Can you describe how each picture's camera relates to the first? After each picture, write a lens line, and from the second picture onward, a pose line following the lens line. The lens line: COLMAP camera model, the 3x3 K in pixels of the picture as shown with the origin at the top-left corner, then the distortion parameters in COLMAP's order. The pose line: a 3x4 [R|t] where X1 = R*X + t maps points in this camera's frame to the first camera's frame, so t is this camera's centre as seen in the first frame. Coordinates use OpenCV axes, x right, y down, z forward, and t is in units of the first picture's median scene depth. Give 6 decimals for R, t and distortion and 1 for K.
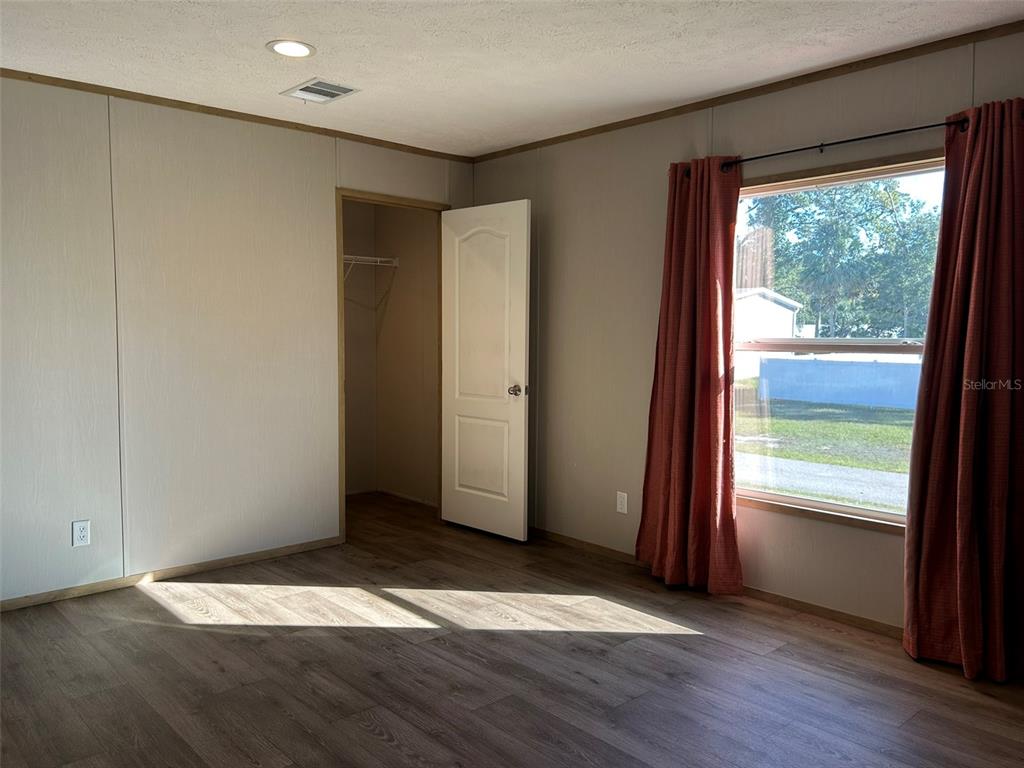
lens RADIAL K [[805.2, 0, 512.0], [0, 805.2, 384.0], [0, 0, 1]] dist [0.007278, 0.001711]
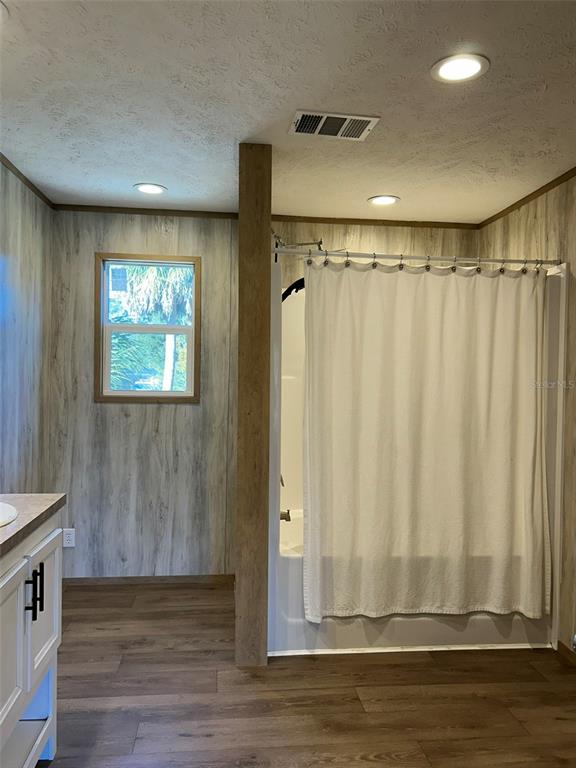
lens RADIAL K [[608.5, 0, 288.0], [0, 608.5, 384.0], [0, 0, 1]] dist [-0.048716, 0.000910]
pose [[-0.582297, 0.009534, -0.812920, 0.692497], [-0.073366, 0.995235, 0.064225, -0.145093], [0.809659, 0.097038, -0.578823, 1.648715]]
